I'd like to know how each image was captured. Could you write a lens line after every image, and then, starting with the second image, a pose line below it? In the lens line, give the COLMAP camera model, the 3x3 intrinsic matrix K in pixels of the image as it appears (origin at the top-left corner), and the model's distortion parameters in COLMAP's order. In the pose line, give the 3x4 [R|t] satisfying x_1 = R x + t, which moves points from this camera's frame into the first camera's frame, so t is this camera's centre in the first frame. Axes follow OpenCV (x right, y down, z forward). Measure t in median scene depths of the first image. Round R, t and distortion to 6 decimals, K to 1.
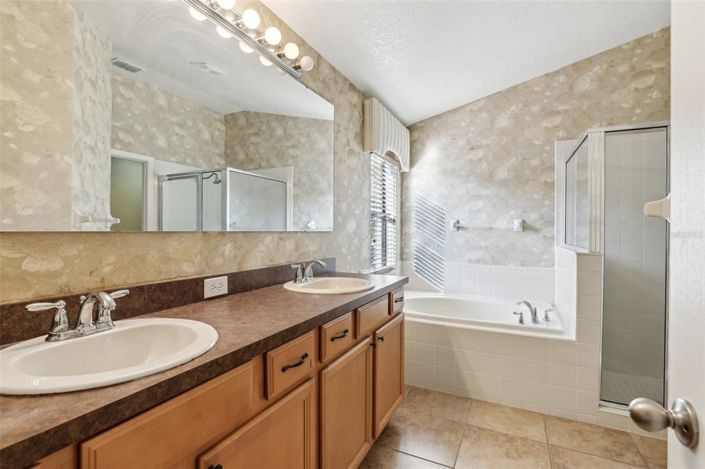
lens RADIAL K [[325.4, 0, 354.7], [0, 325.4, 234.3], [0, 0, 1]] dist [-0.034758, 0.007831]
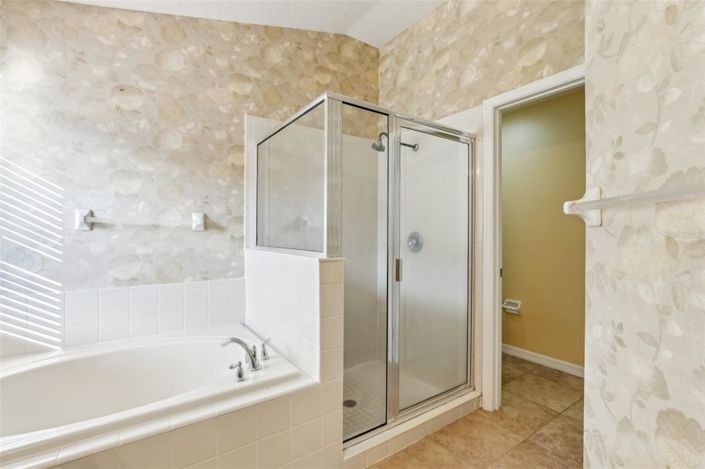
lens RADIAL K [[325.4, 0, 358.3], [0, 325.4, 233.0], [0, 0, 1]] dist [-0.034758, 0.007831]
pose [[0.481615, -0.012832, 0.876289, 0.066481], [0.015371, 0.999863, 0.006194, -0.002818], [-0.876248, 0.010486, 0.481746, 0.369712]]
